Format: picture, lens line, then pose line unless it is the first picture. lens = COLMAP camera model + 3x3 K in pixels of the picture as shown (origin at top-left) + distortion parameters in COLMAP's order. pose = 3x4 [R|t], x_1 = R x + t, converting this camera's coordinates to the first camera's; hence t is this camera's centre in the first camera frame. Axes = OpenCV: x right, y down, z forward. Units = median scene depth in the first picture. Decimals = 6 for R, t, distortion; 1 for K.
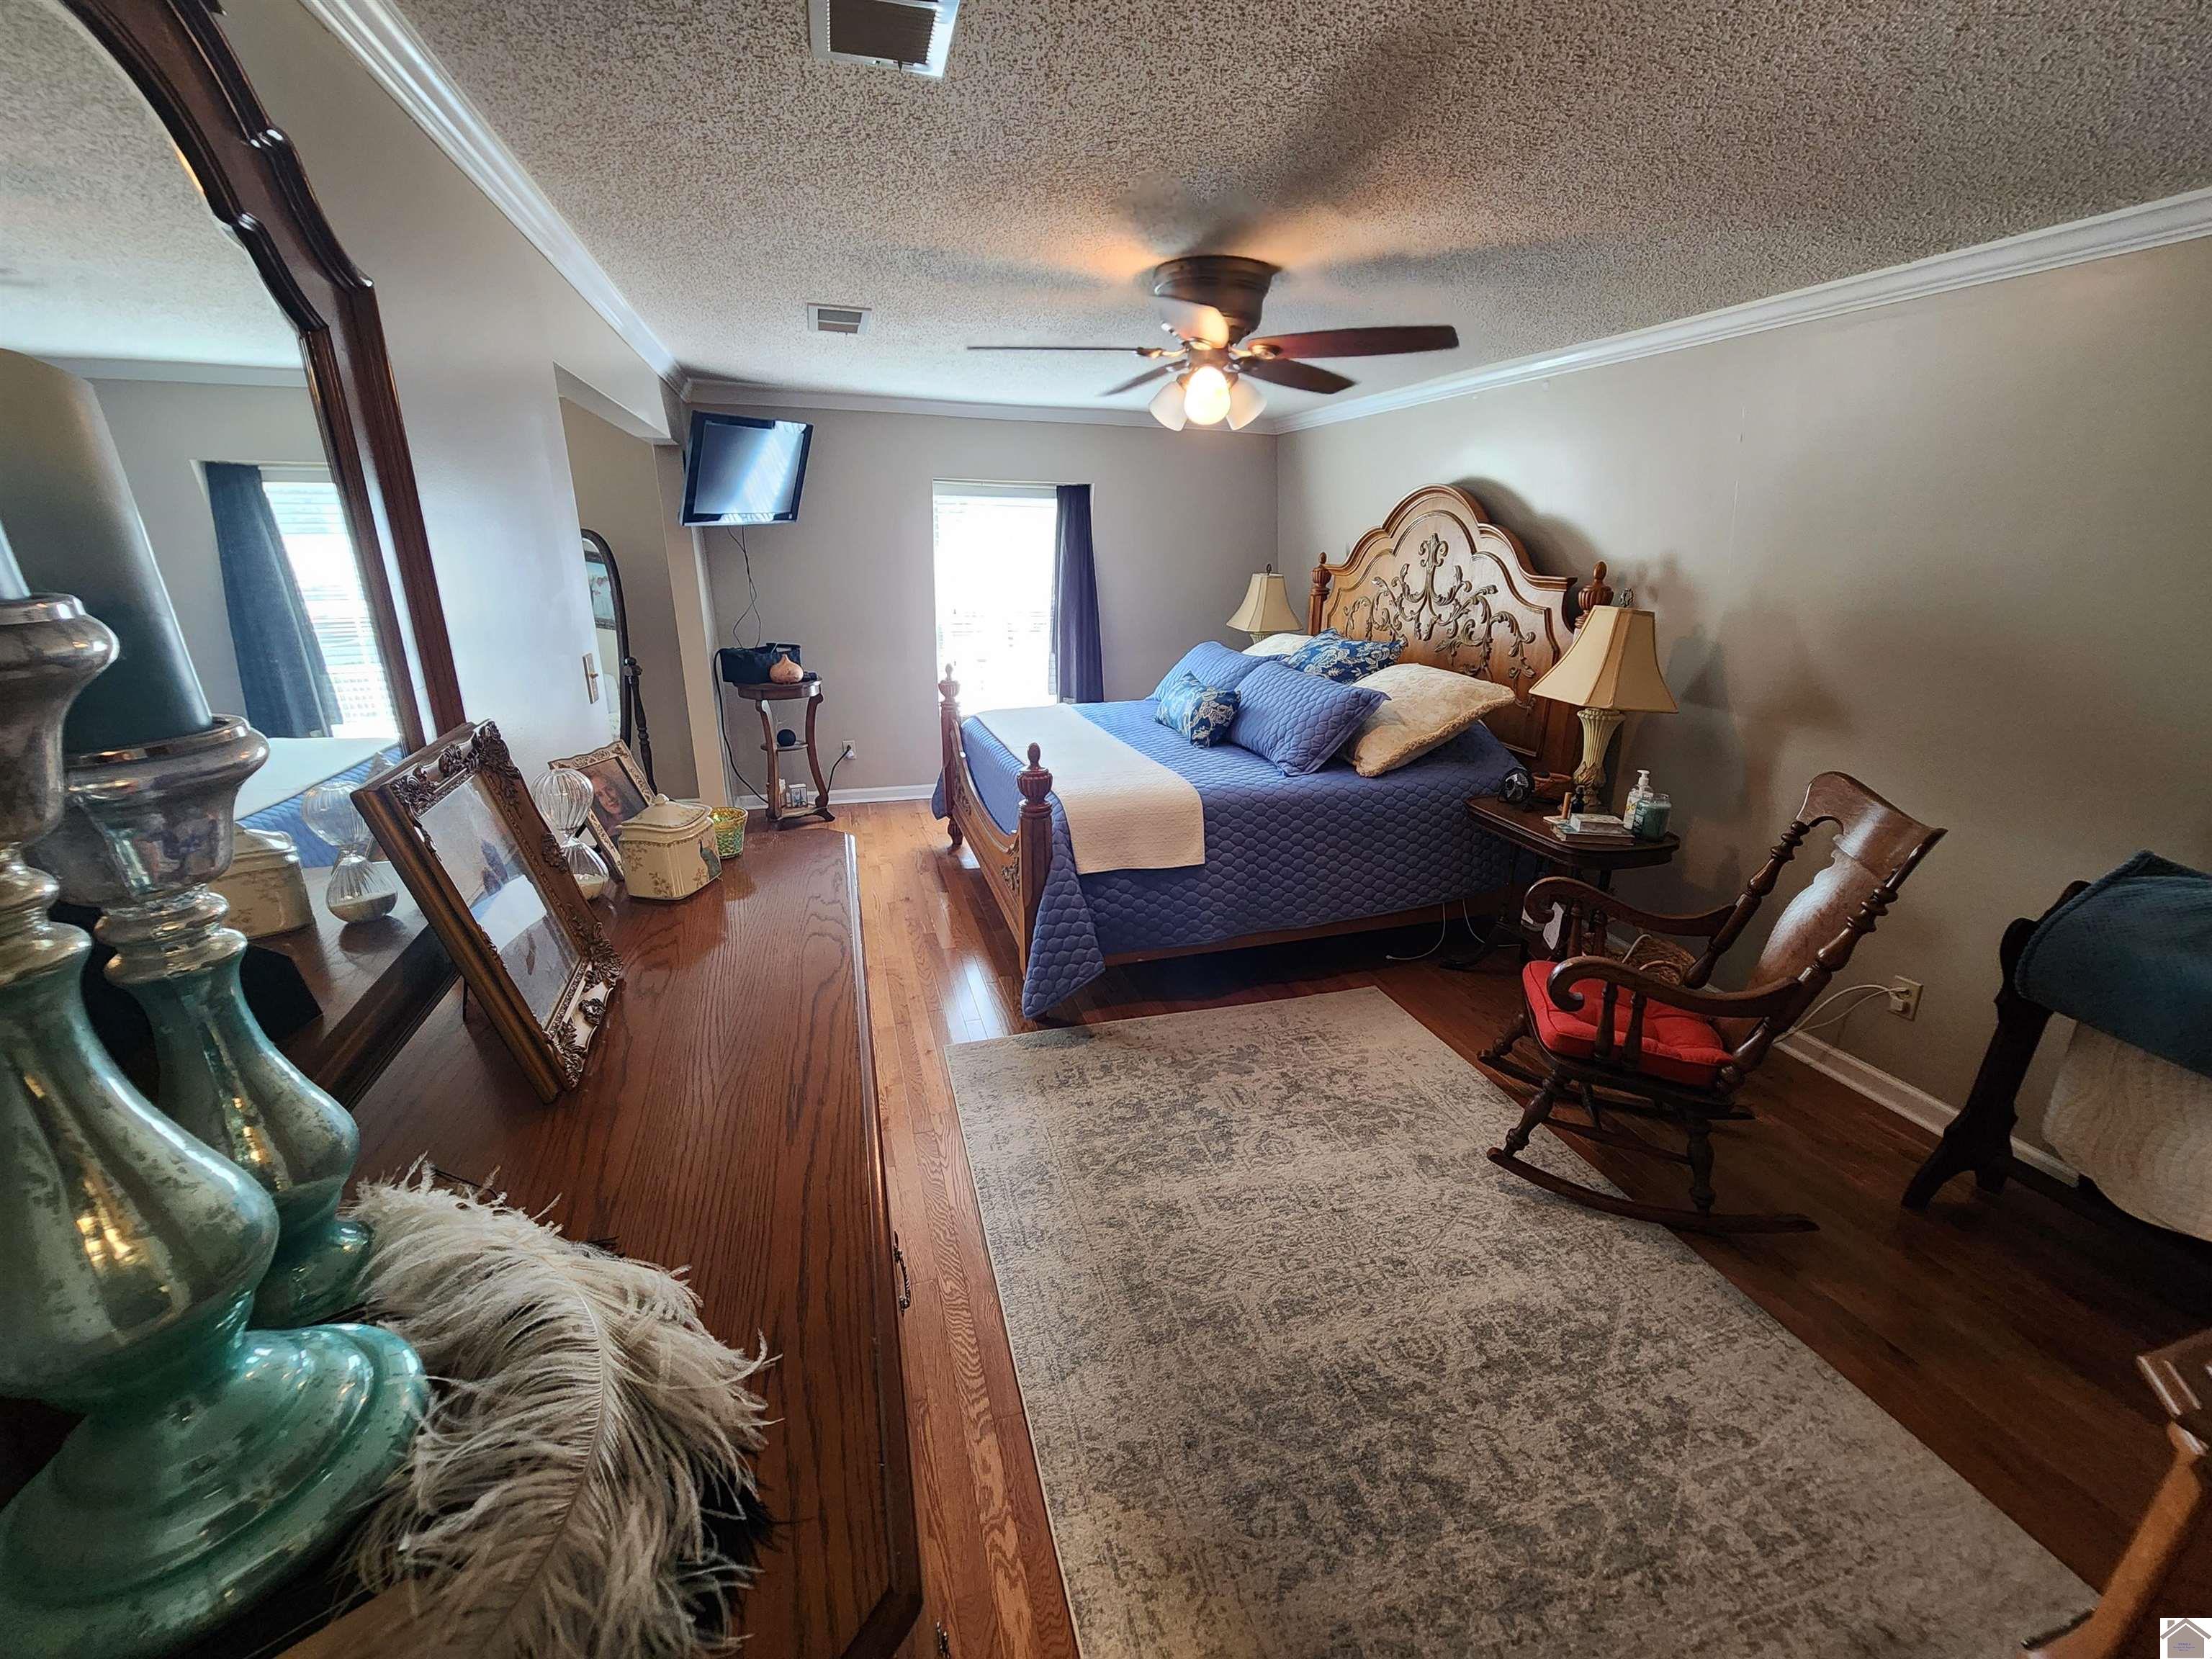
lens RADIAL K [[915.4, 0, 1110.9], [0, 915.4, 831.4], [0, 0, 1]] dist [-0.001412, -0.000300]
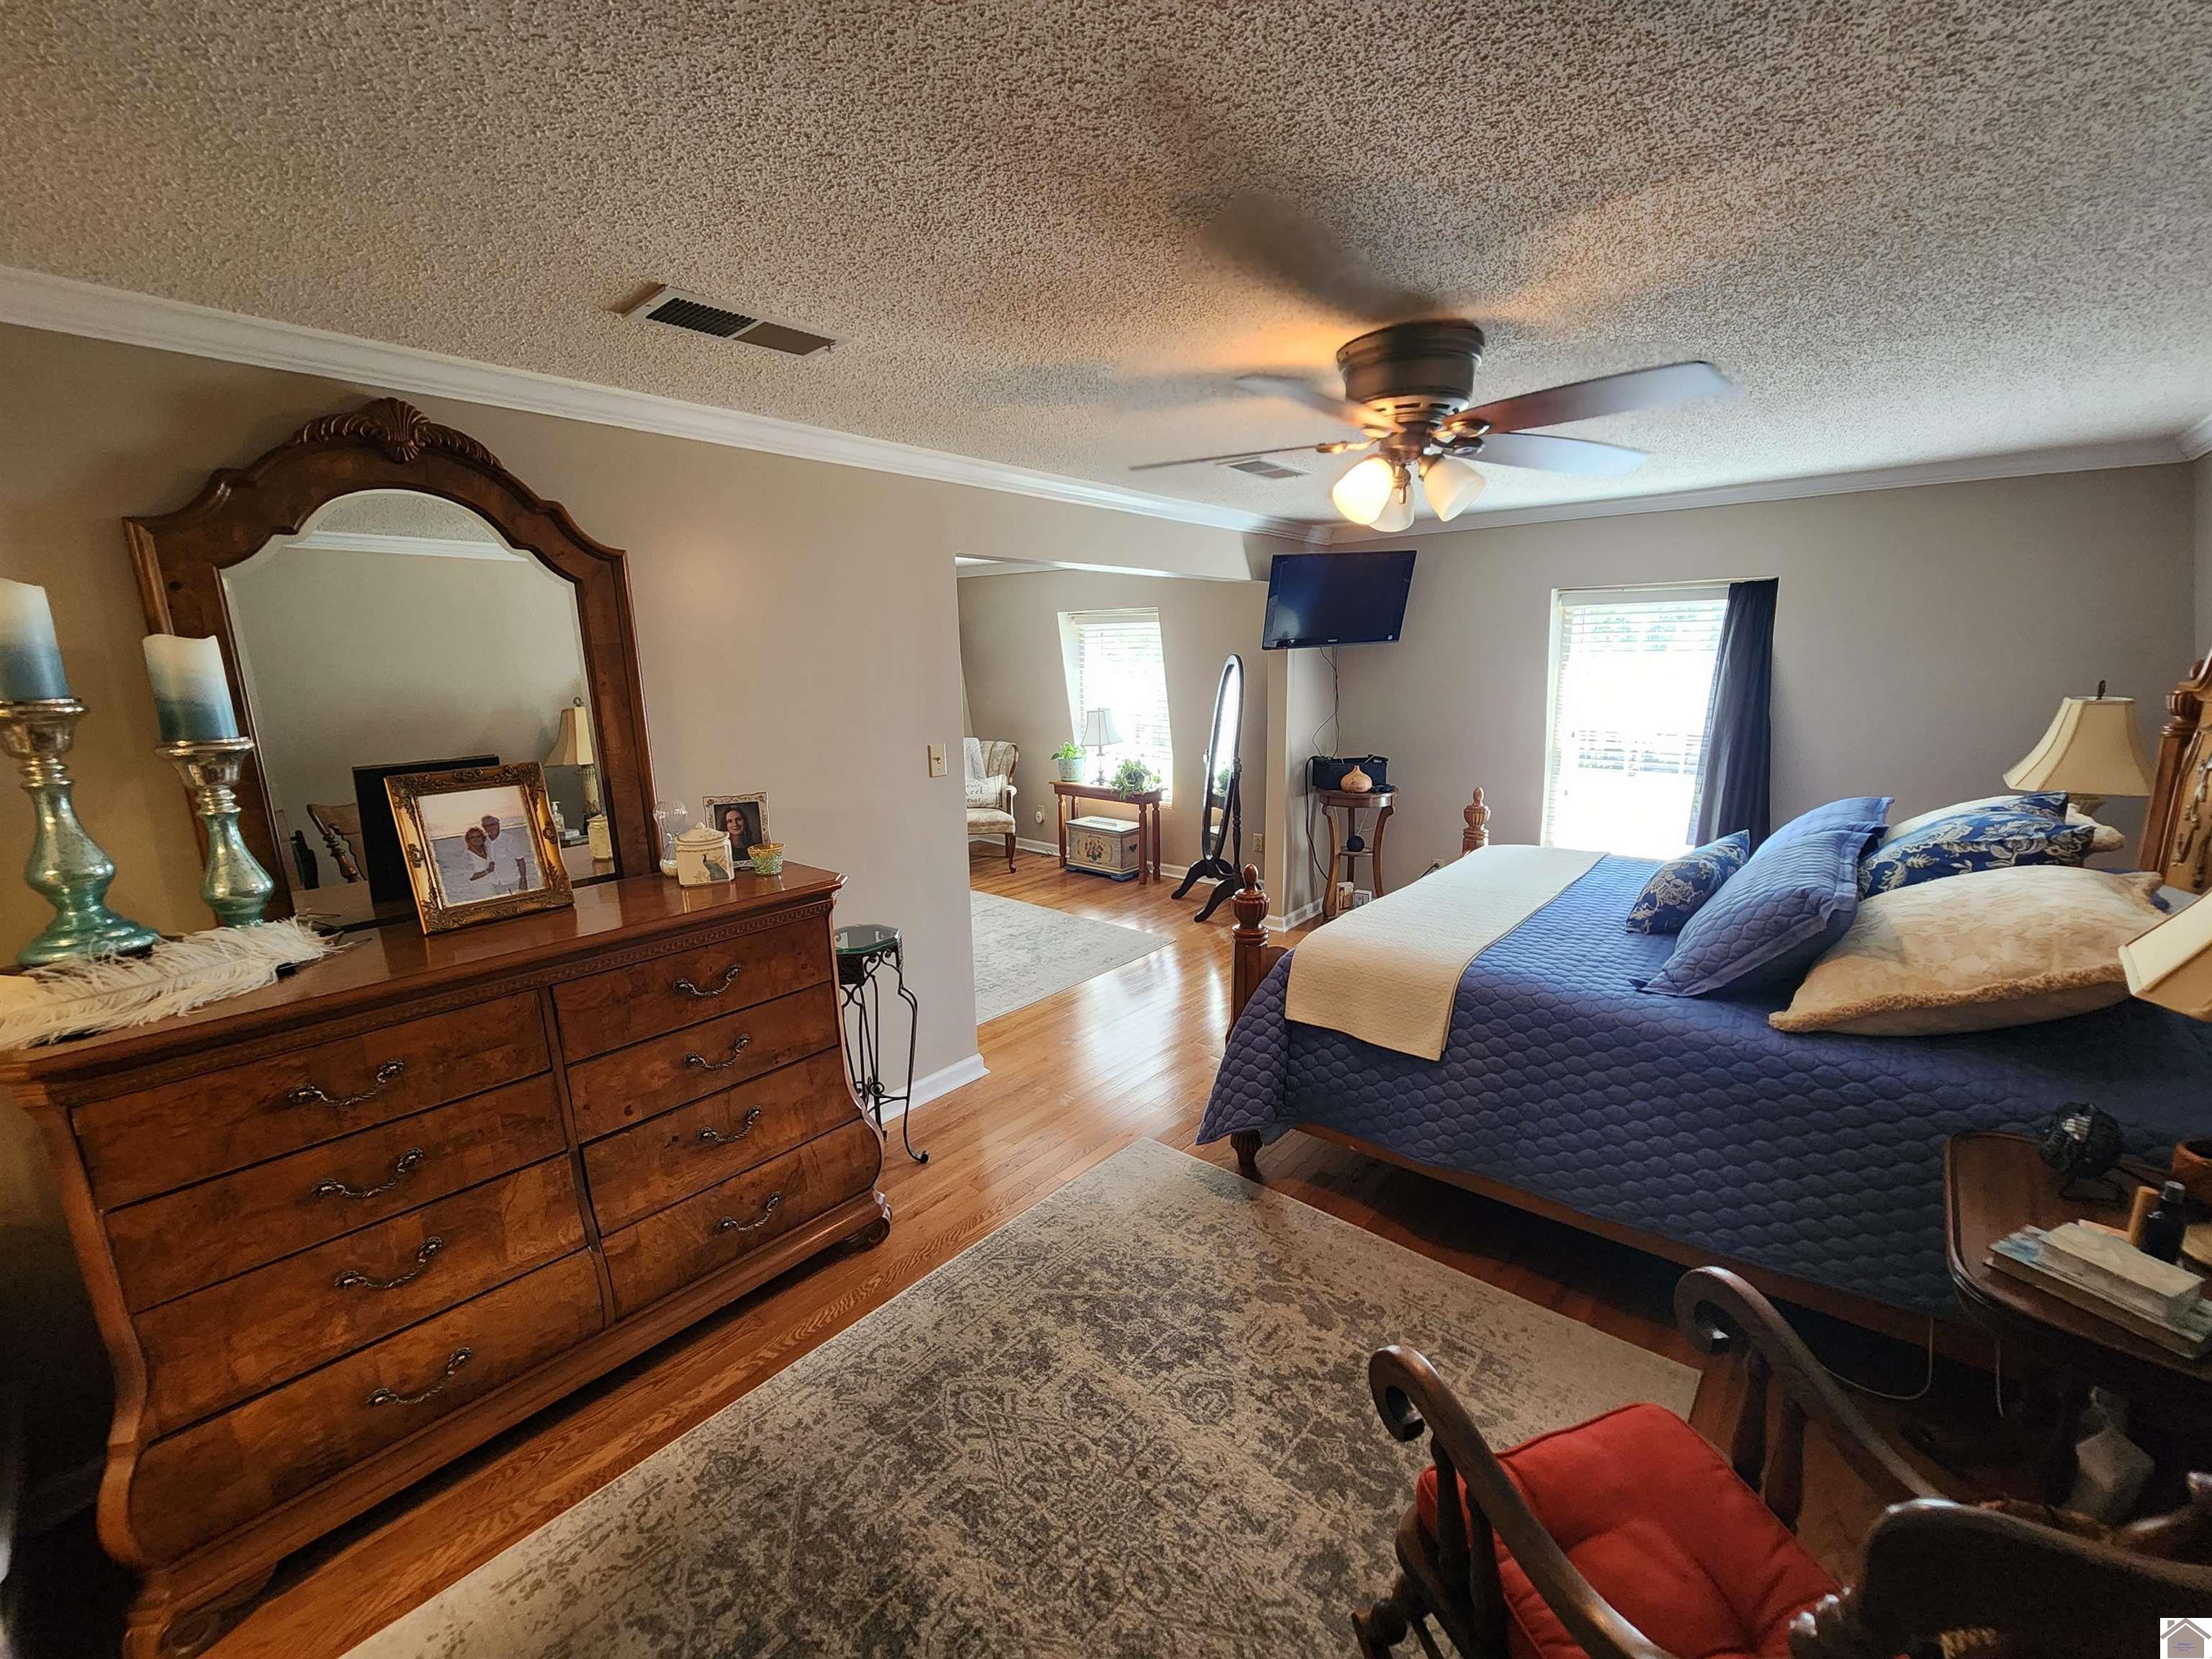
lens RADIAL K [[915.4, 0, 1110.9], [0, 915.4, 831.4], [0, 0, 1]] dist [-0.001412, -0.000300]
pose [[0.533137, 0.137418, -0.834794, 0.574198], [-0.235007, 0.971943, 0.009908, -0.096106], [0.812734, 0.190901, 0.550473, 0.314720]]
